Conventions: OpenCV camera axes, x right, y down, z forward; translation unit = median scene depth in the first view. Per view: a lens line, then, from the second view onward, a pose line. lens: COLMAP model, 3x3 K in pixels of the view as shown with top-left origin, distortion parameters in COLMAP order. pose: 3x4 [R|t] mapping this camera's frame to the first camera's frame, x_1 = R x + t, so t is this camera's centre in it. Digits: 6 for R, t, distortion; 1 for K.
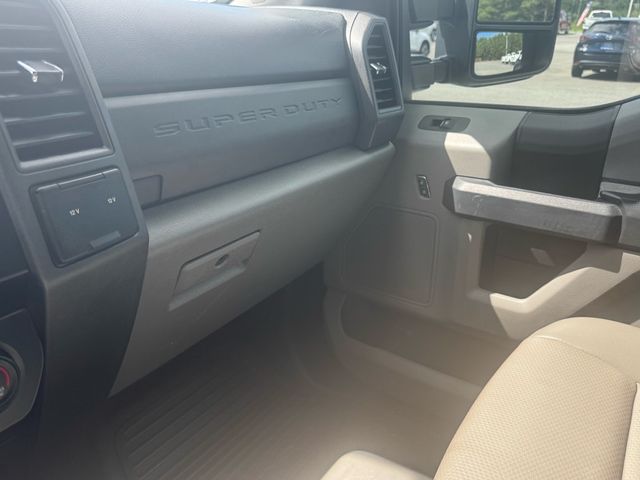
lens RADIAL K [[472.9, 0, 313.6], [0, 472.9, 244.4], [0, 0, 1]] dist [0.006749, -0.027110]
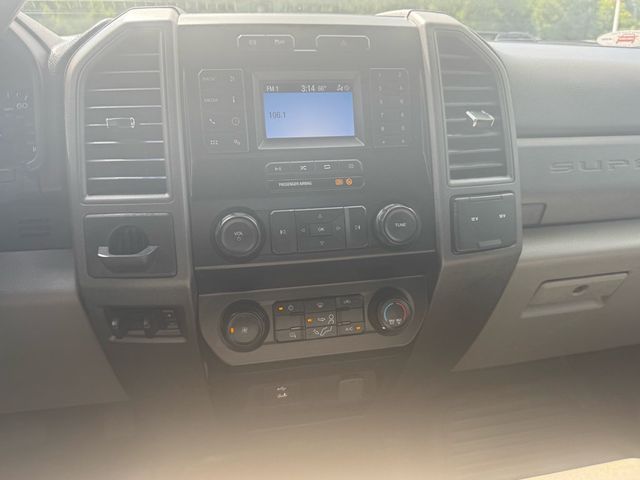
lens RADIAL K [[472.9, 0, 332.4], [0, 472.9, 244.8], [0, 0, 1]] dist [0.006749, -0.027110]
pose [[0.729553, 0.230110, -0.644051, 0.055964], [-0.257249, 0.964872, 0.053334, 0.020509], [0.633699, 0.126772, 0.763121, -0.171654]]
